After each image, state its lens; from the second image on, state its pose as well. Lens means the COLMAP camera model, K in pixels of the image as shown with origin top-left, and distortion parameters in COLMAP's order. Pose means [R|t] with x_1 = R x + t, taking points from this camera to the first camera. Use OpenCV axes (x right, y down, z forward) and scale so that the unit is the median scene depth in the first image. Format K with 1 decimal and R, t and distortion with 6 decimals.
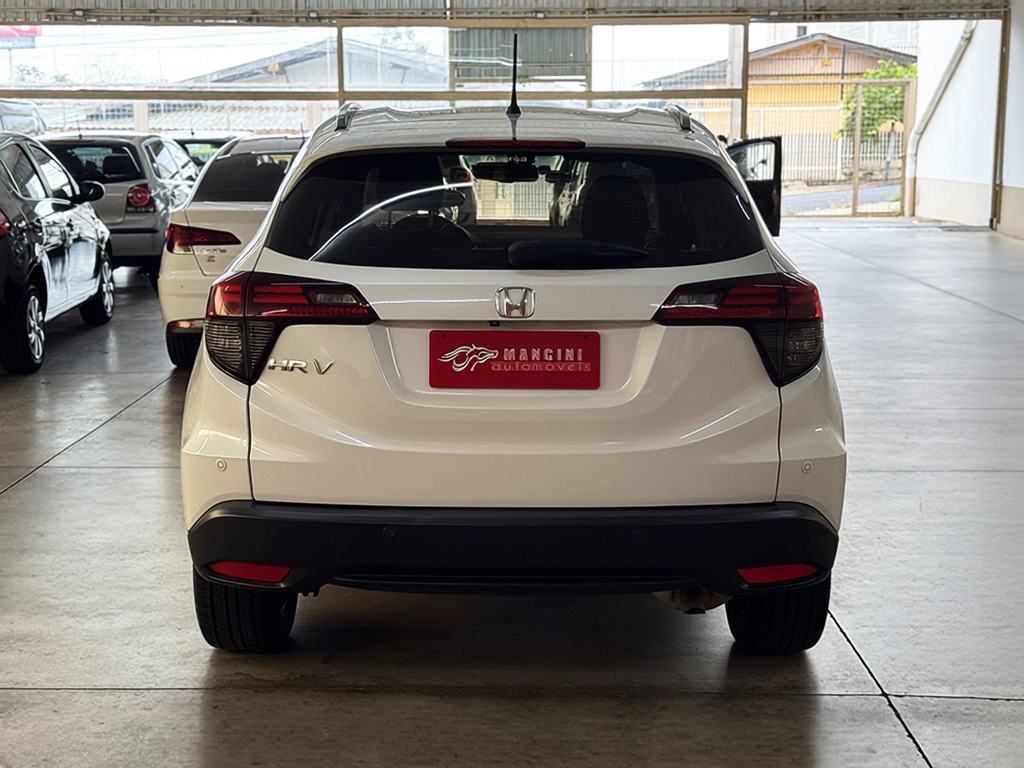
lens RADIAL K [[1492.6, 0, 514.6], [0, 1492.6, 386.1], [0, 0, 1]] dist [0.112326, 0.000000]
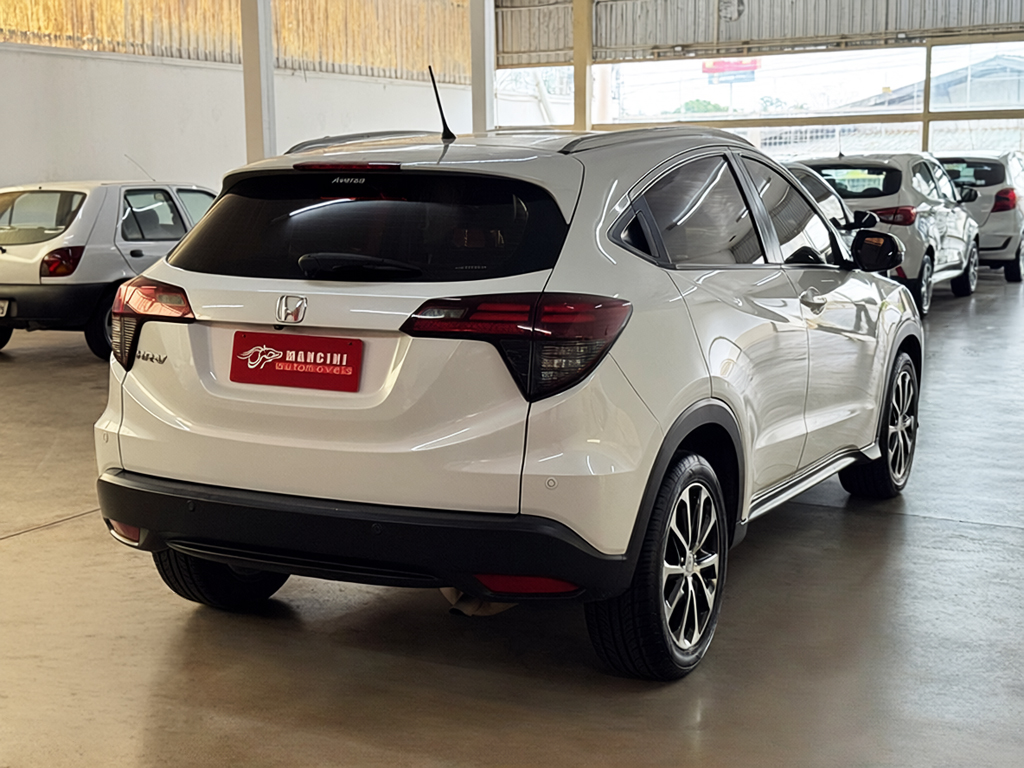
lens RADIAL K [[1492.6, 0, 512.4], [0, 1492.6, 377.2], [0, 0, 1]] dist [0.112326, 0.000000]
pose [[0.887385, 0.058589, -0.457292, 0.106107], [-0.068544, 0.997635, -0.005192, -0.001770], [0.455906, 0.035952, 0.889302, 0.014323]]
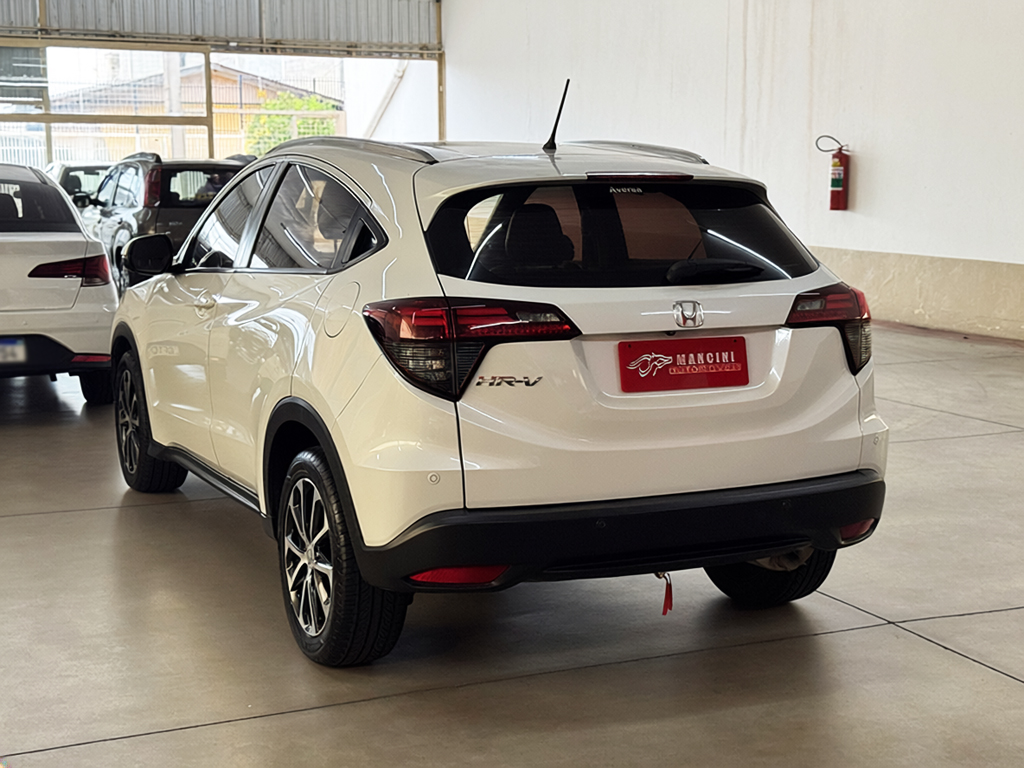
lens RADIAL K [[1492.6, 0, 512.5], [0, 1492.6, 389.0], [0, 0, 1]] dist [0.112326, 0.000000]
pose [[0.905569, -0.060395, 0.419879, -0.098661], [0.066812, 0.997765, -0.000579, -0.001074], [-0.418905, 0.028578, 0.907580, 0.001658]]
